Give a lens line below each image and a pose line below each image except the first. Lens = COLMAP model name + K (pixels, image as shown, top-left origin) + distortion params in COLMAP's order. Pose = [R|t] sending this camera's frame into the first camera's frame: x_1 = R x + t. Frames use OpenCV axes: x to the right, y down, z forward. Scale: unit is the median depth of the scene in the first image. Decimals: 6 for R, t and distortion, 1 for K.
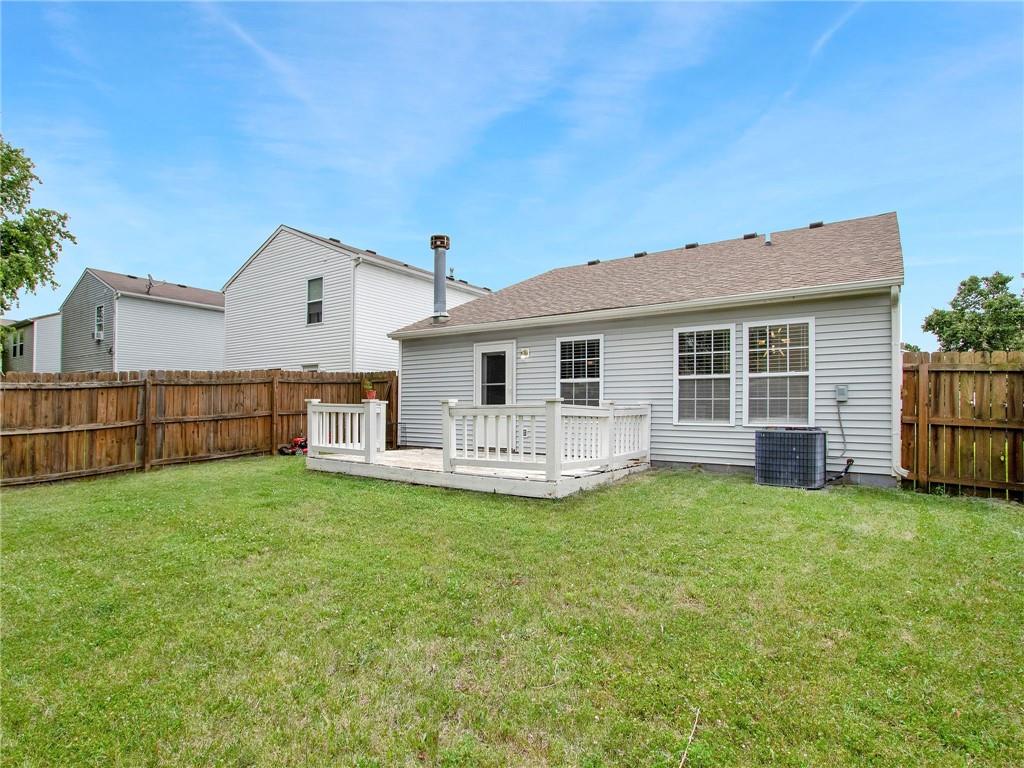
lens RADIAL K [[588.1, 0, 511.4], [0, 588.1, 382.2], [0, 0, 1]] dist [-0.004075, 0.001252]
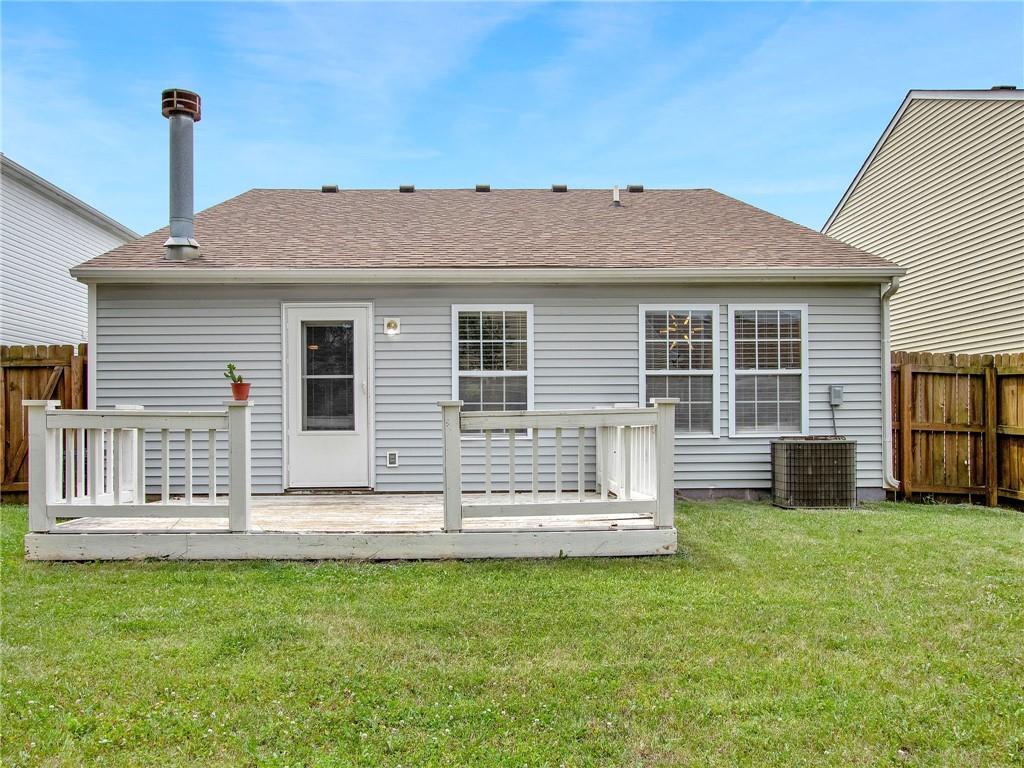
lens RADIAL K [[816.9, 0, 521.9], [0, 816.9, 416.2], [0, 0, 1]] dist [-0.003836, 0.003136]
pose [[0.776922, -0.006946, 0.629558, -0.446119], [-0.018097, 0.999280, 0.033358, 0.014065], [-0.629336, -0.037309, 0.776237, 0.297068]]
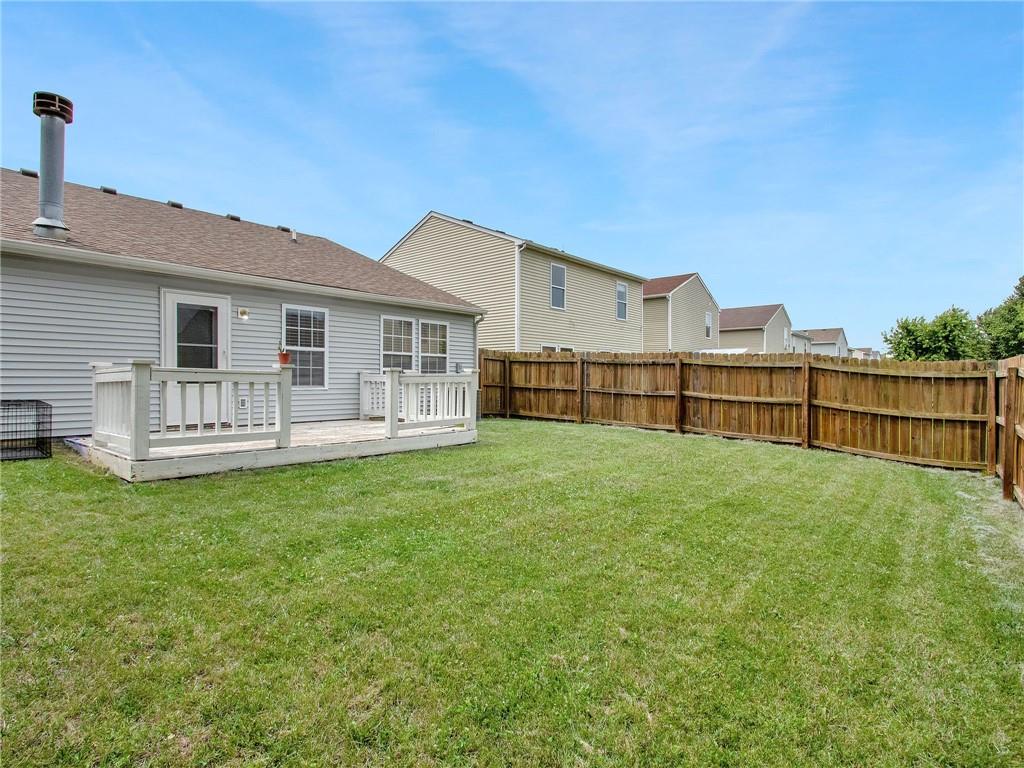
lens RADIAL K [[527.5, 0, 510.4], [0, 527.5, 381.4], [0, 0, 1]] dist [0.002778, 0.001015]
pose [[0.068882, -0.008908, 0.997585, -0.833143], [-0.051621, 0.998589, 0.012482, 0.025345], [-0.996288, -0.052356, 0.068325, 0.601534]]
